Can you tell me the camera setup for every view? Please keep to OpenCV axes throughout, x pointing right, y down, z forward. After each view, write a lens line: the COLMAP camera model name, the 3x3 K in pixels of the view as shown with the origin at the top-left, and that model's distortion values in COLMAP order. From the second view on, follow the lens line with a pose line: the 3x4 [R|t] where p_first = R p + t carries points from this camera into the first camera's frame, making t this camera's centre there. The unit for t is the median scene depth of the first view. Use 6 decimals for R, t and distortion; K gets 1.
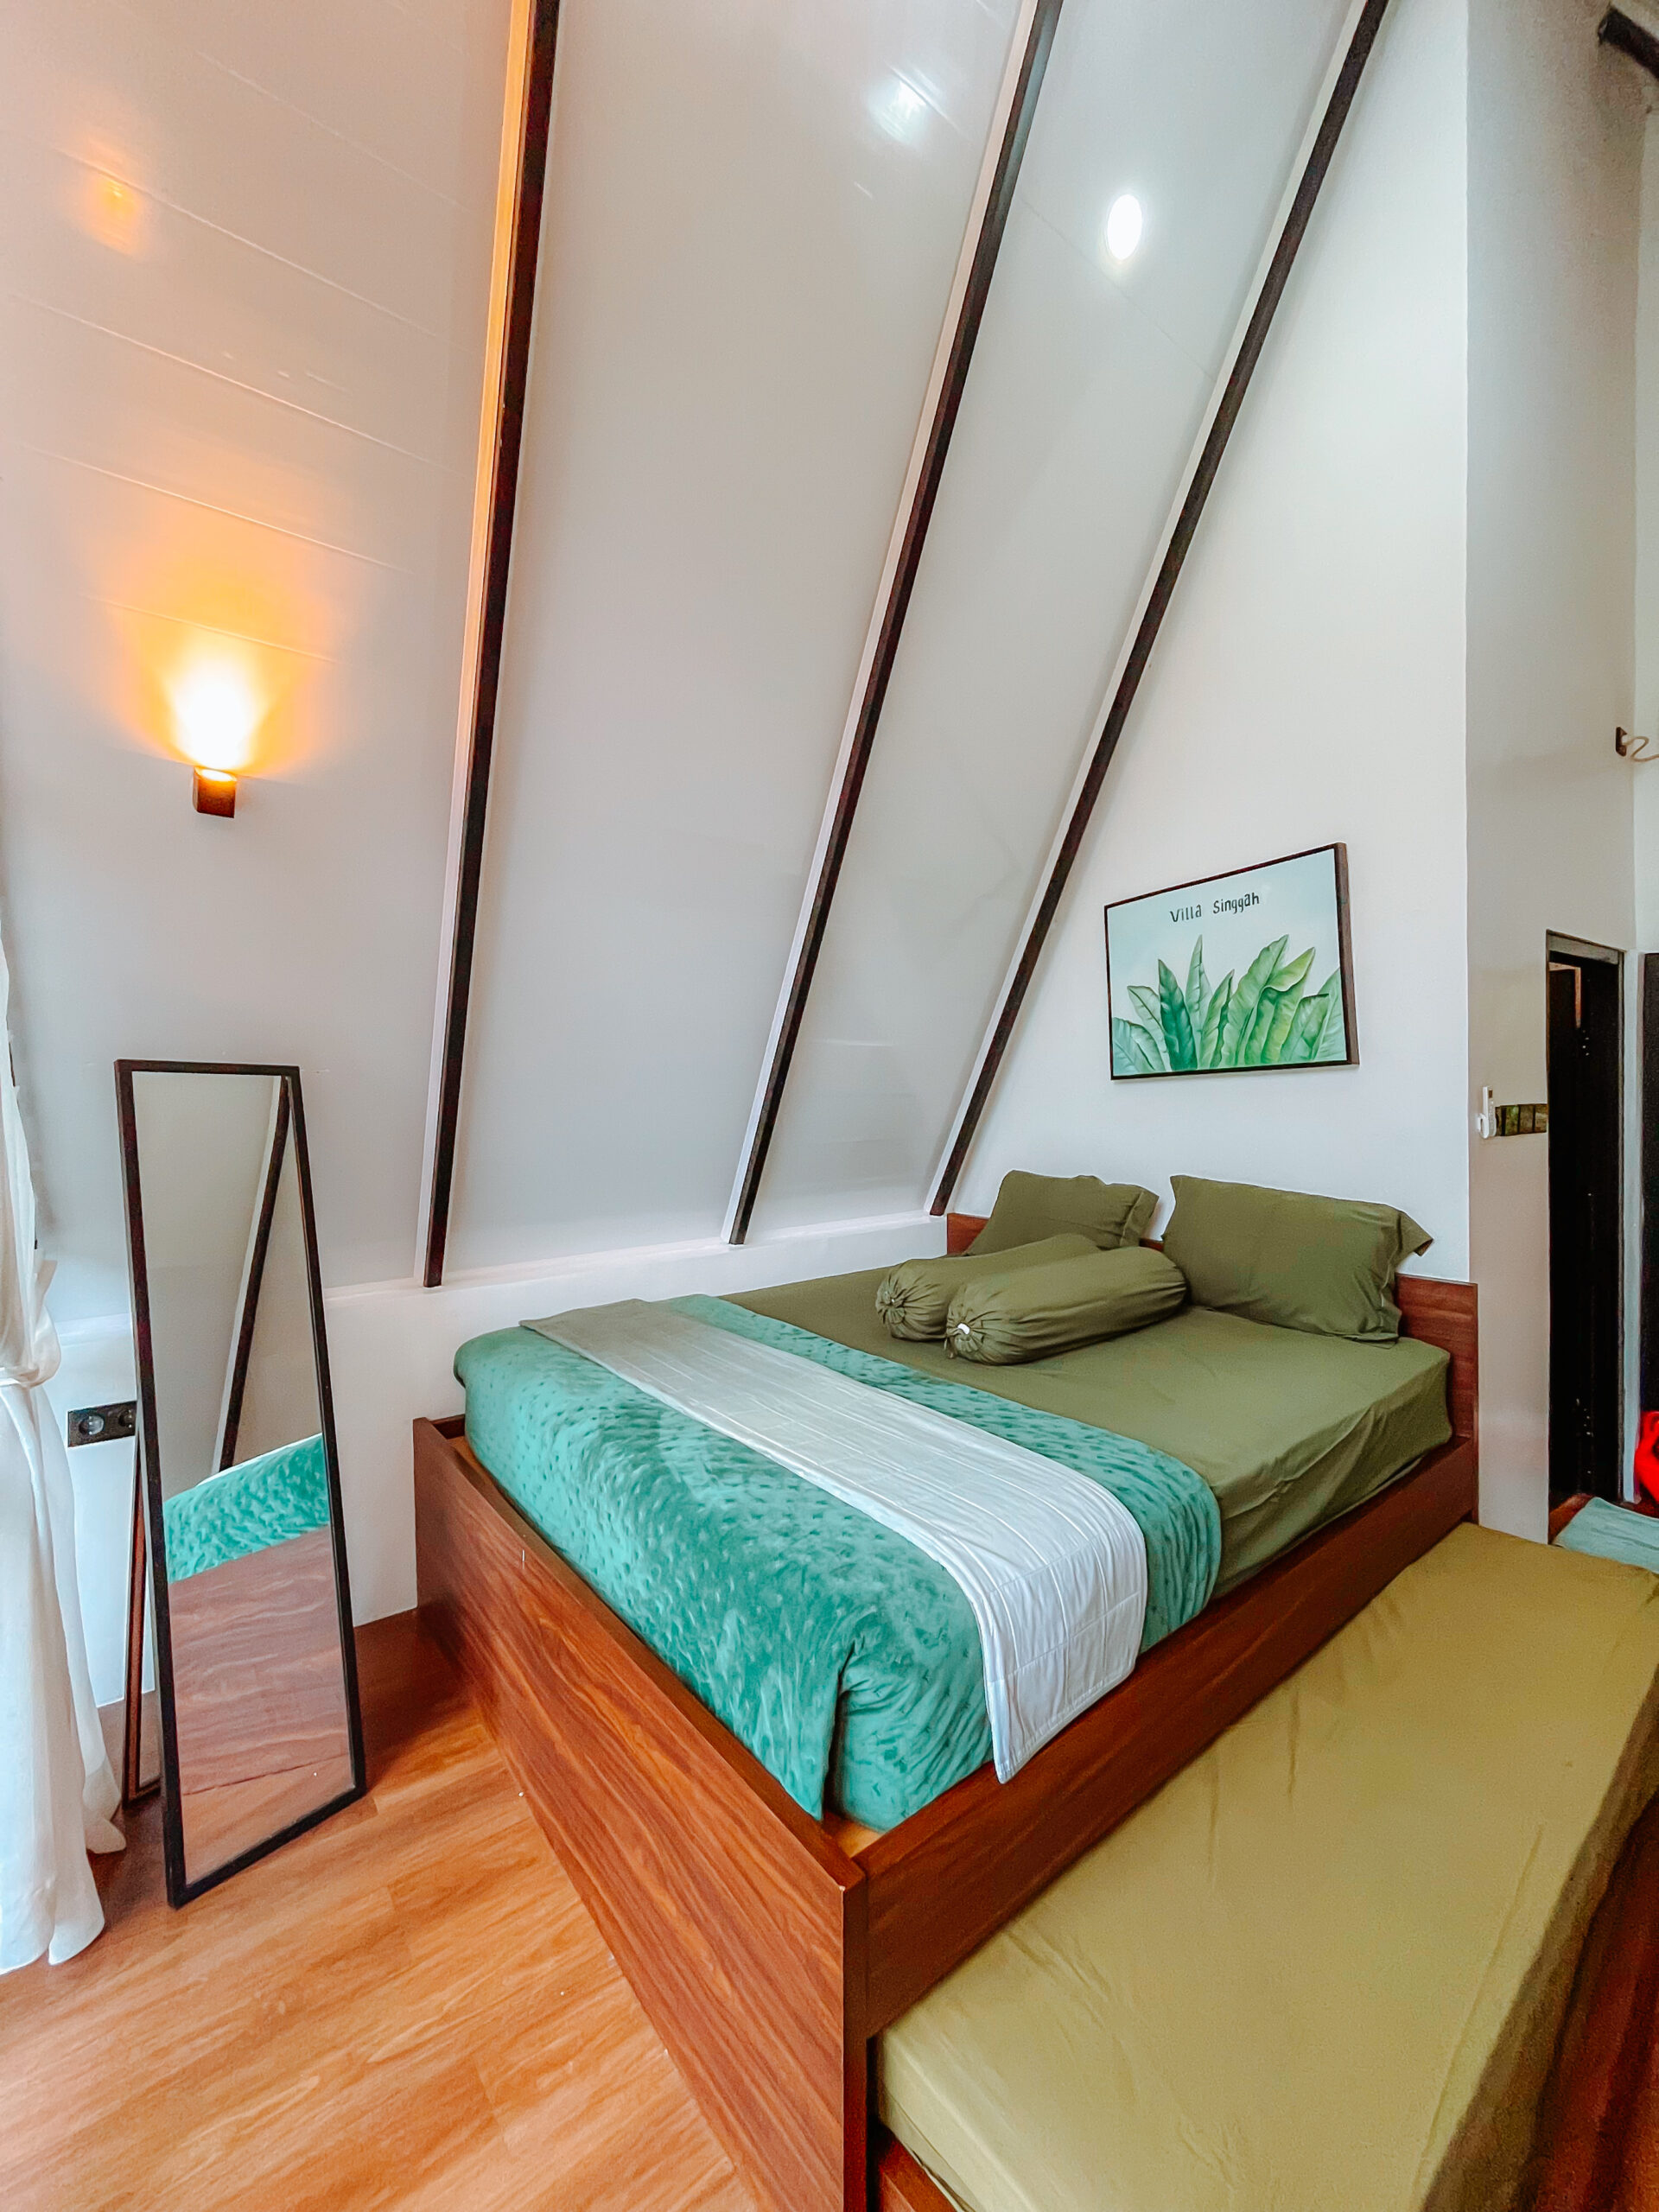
lens RADIAL K [[907.7, 0, 833.1], [0, 907.7, 1101.5], [0, 0, 1]] dist [-0.004367, 0.001184]
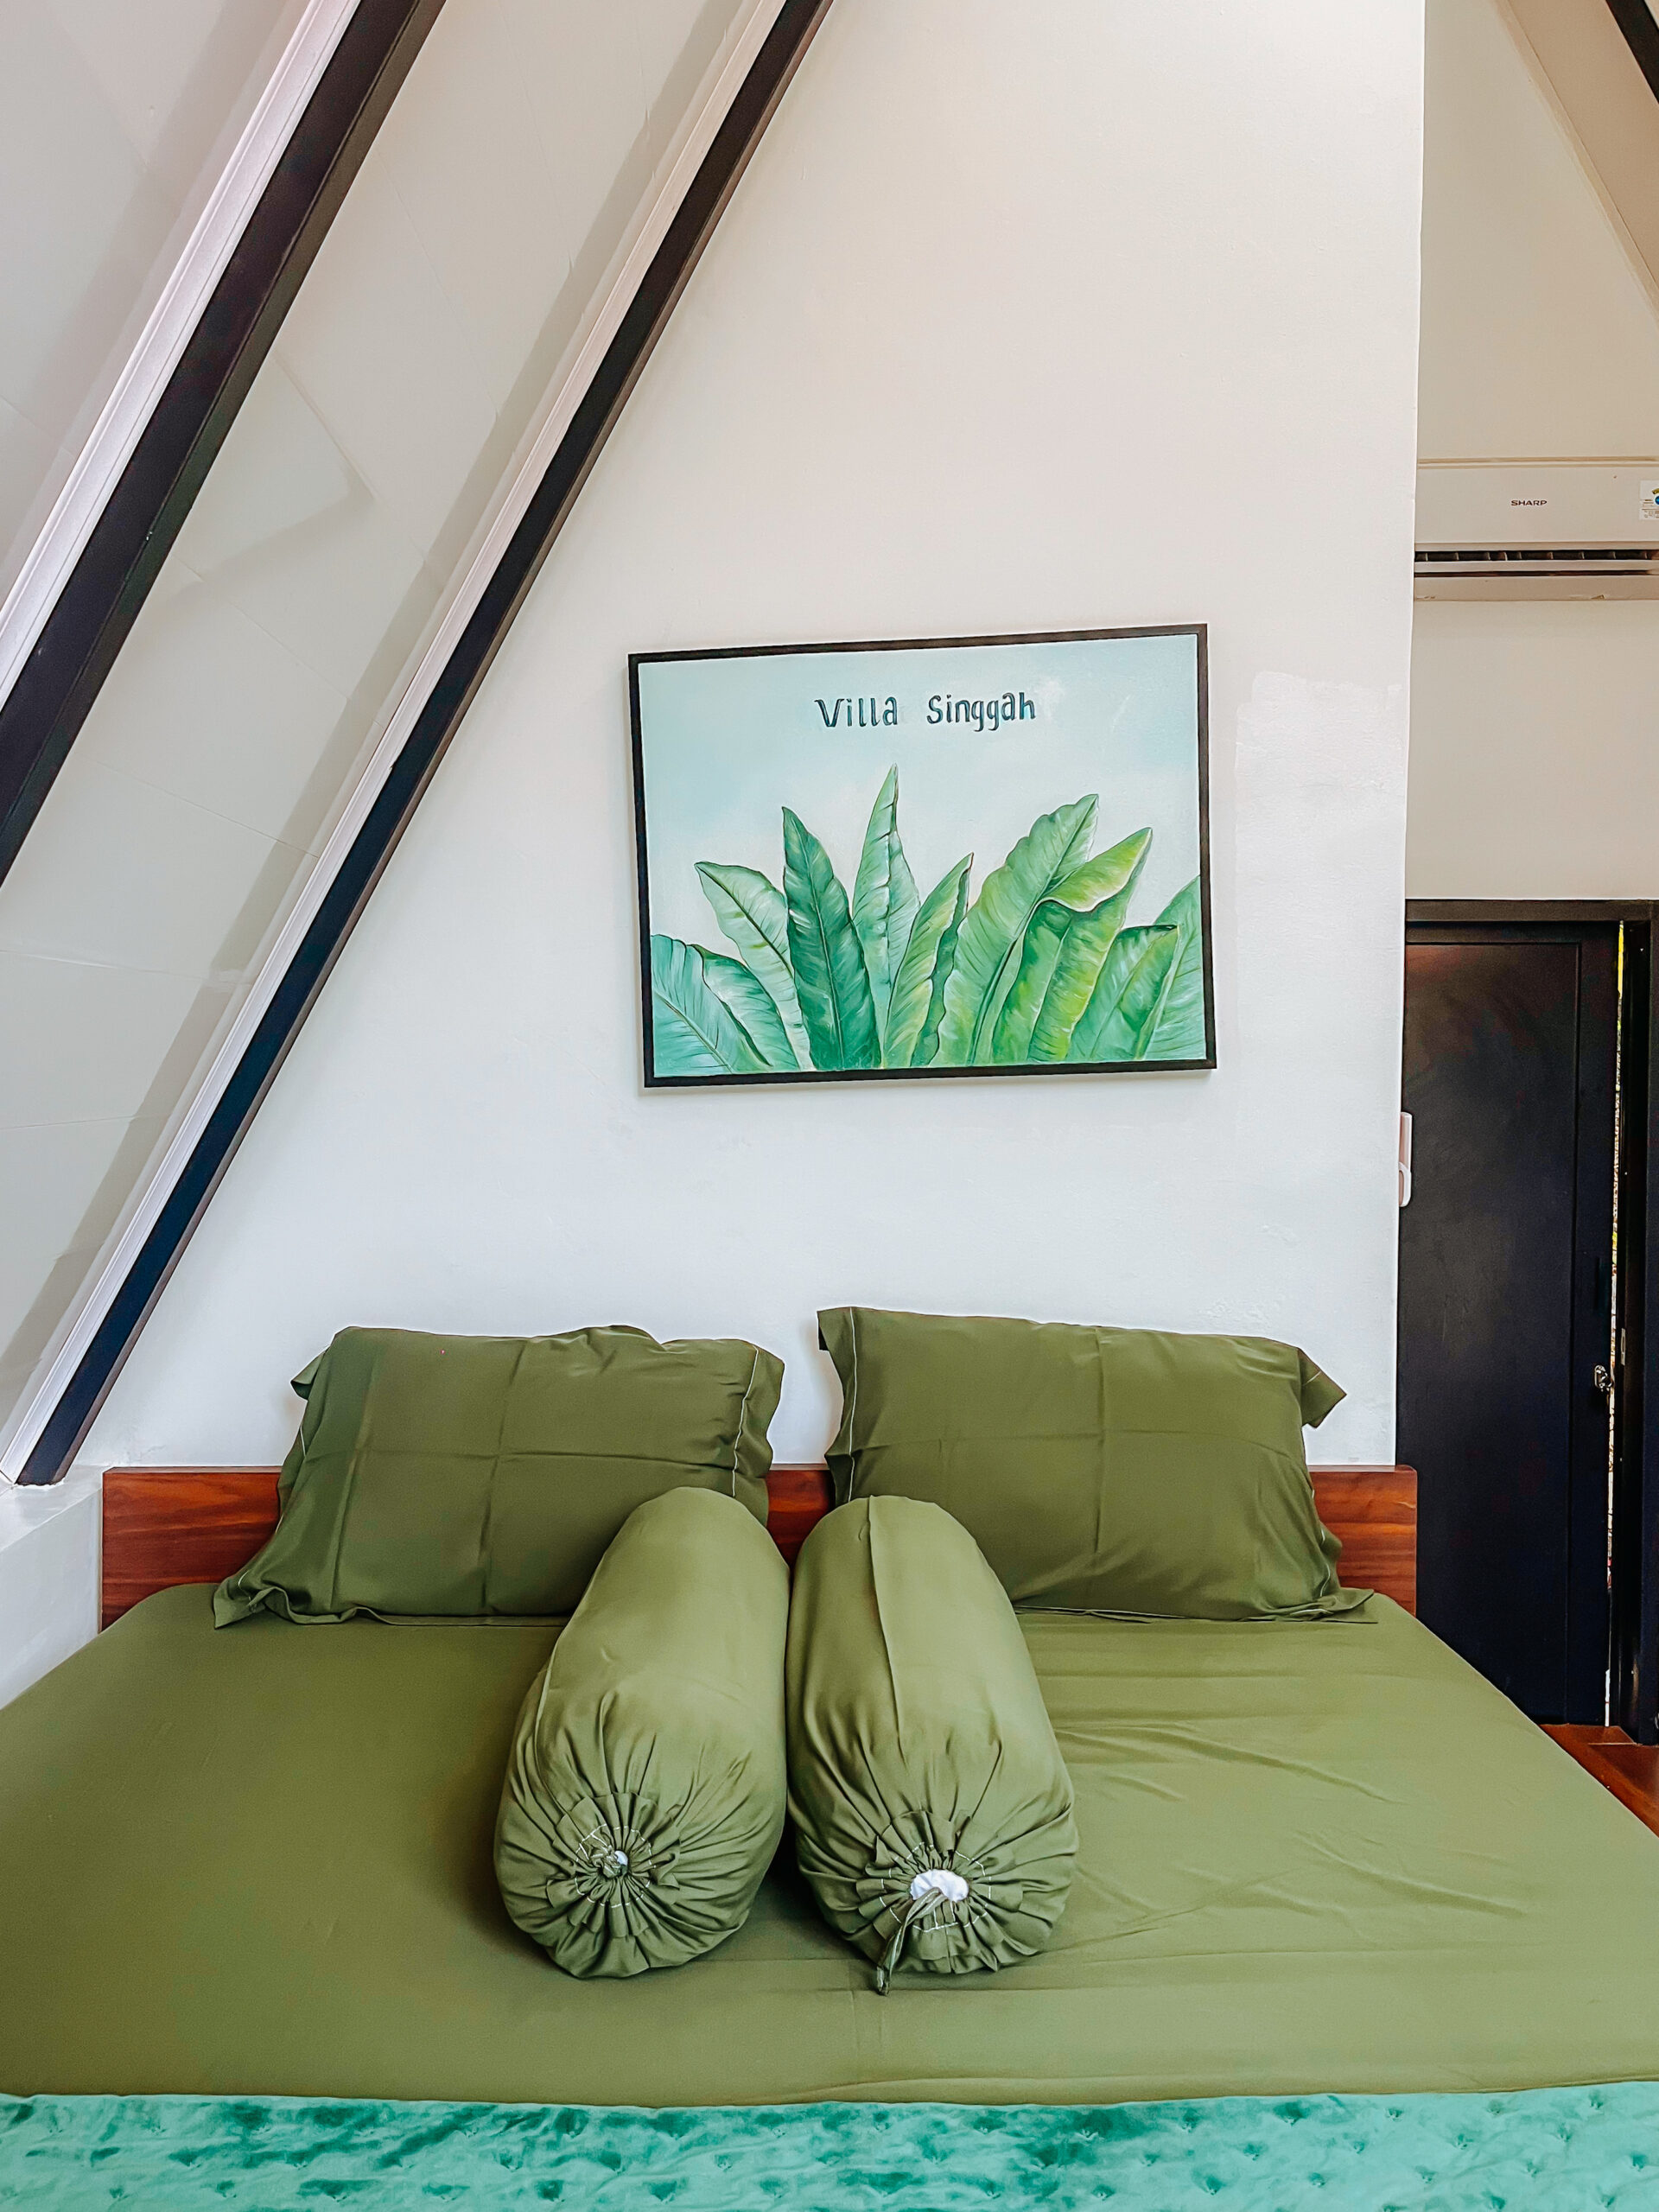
lens RADIAL K [[1709.7, 0, 830.1], [0, 1709.7, 1111.7], [0, 0, 1]] dist [0.054929, -0.012342]
pose [[0.605964, -0.010935, 0.795417, -0.287162], [-0.001793, 0.999884, 0.015113, -0.027090], [-0.795490, -0.010584, 0.605874, 0.517951]]
